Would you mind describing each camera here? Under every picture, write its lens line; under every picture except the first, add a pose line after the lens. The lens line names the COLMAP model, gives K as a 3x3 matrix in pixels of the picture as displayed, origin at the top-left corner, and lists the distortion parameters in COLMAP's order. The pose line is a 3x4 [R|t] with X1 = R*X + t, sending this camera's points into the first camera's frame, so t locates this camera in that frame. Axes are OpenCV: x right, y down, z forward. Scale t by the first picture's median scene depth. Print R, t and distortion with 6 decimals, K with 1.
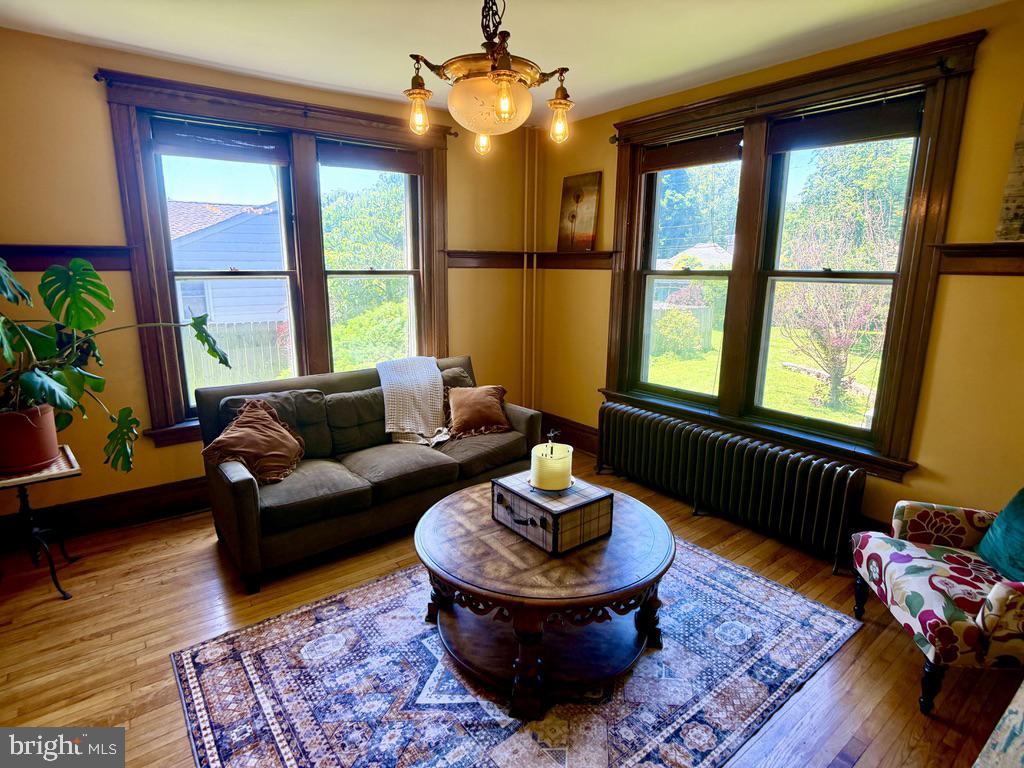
lens RADIAL K [[522.9, 0, 512.0], [0, 522.9, 384.0], [0, 0, 1]] dist [0.021070, -0.043361]
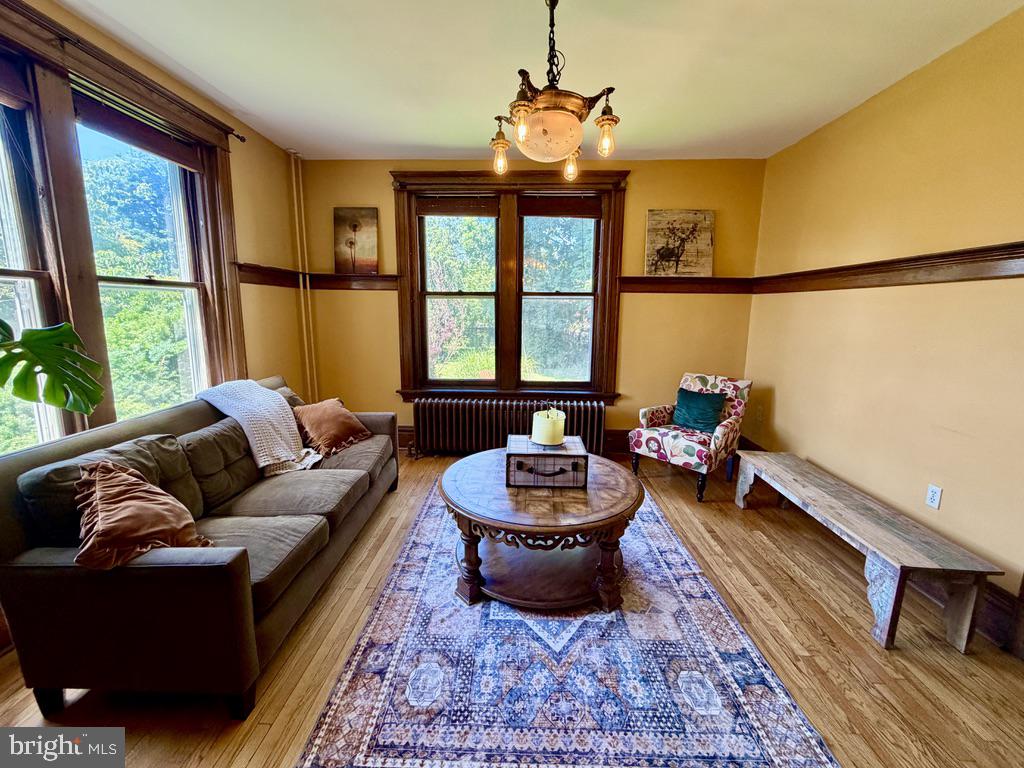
lens RADIAL K [[413.5, 0, 488.5], [0, 413.5, 387.6], [0, 0, 1]] dist [-0.000464, -0.000046]
pose [[0.650675, -0.136803, 0.746931, -0.670091], [0.159034, 0.986374, 0.042119, -0.006168], [-0.742516, 0.091381, 0.663566, 0.368752]]
